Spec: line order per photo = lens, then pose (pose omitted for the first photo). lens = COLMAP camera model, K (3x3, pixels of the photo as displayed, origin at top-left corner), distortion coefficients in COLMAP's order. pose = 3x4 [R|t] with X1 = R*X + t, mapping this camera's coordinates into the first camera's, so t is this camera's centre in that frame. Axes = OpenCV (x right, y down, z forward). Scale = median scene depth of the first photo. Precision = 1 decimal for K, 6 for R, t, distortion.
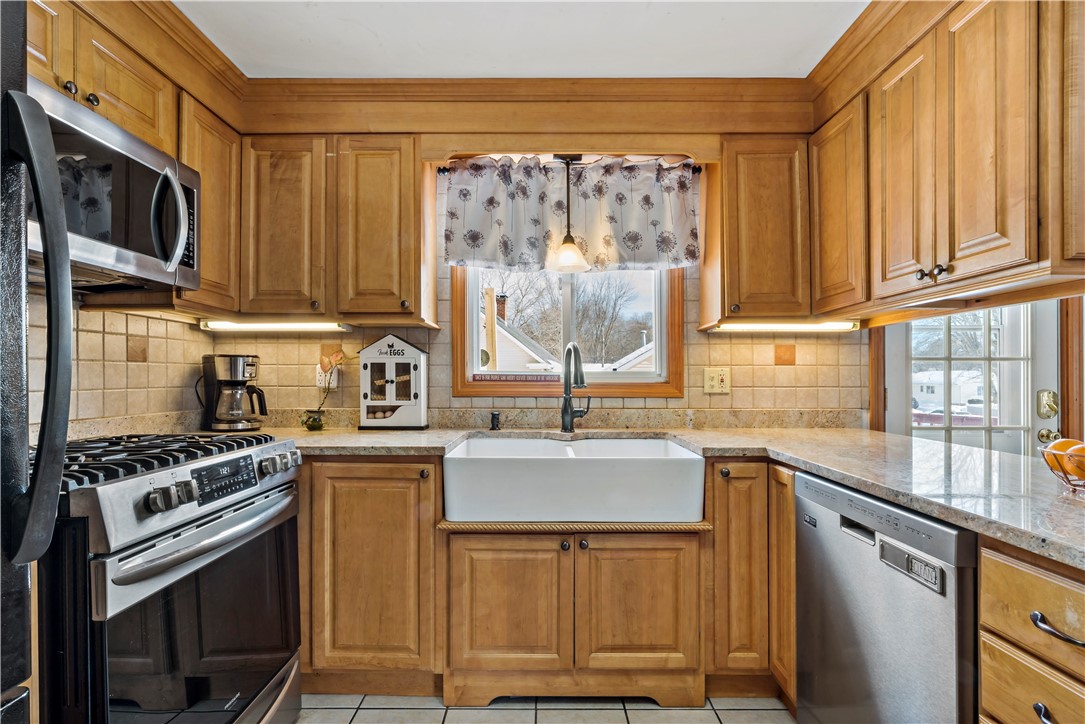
lens RADIAL K [[529.2, 0, 545.6], [0, 529.2, 377.6], [0, 0, 1]] dist [-0.004841, 0.002028]
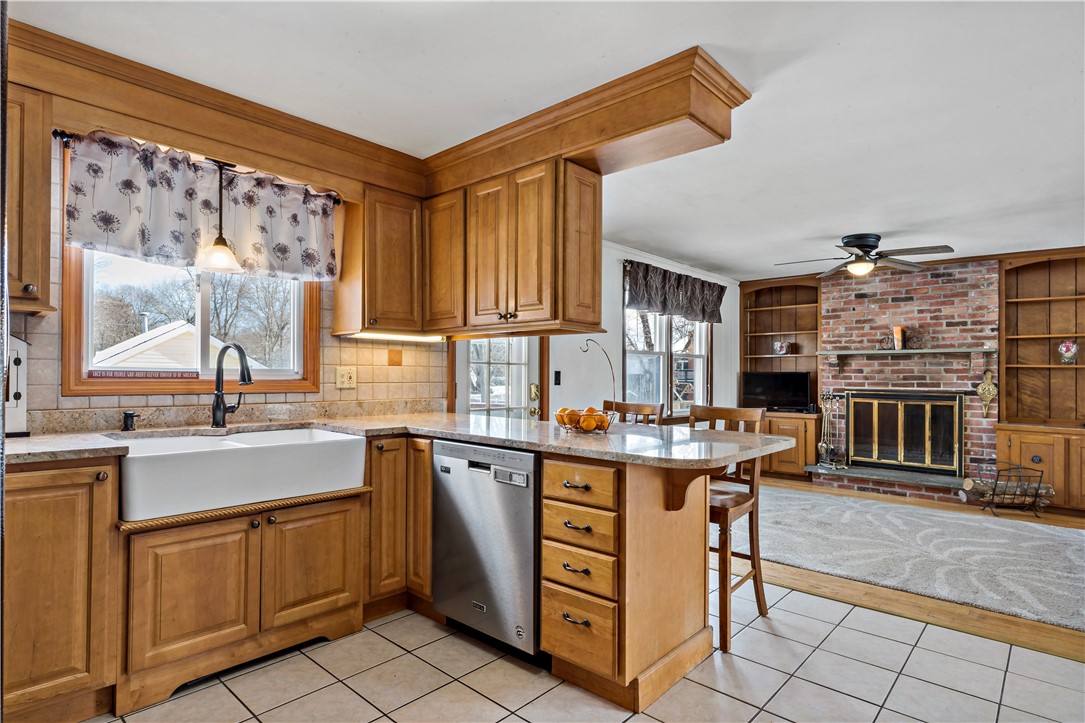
lens RADIAL K [[567.5, 0, 543.3], [0, 567.5, 367.7], [0, 0, 1]] dist [0.003247, 0.002070]
pose [[0.673298, 0.013950, 0.739240, -0.434366], [-0.008408, 0.999902, -0.011210, -0.008314], [-0.739324, 0.001332, 0.673349, -0.265095]]
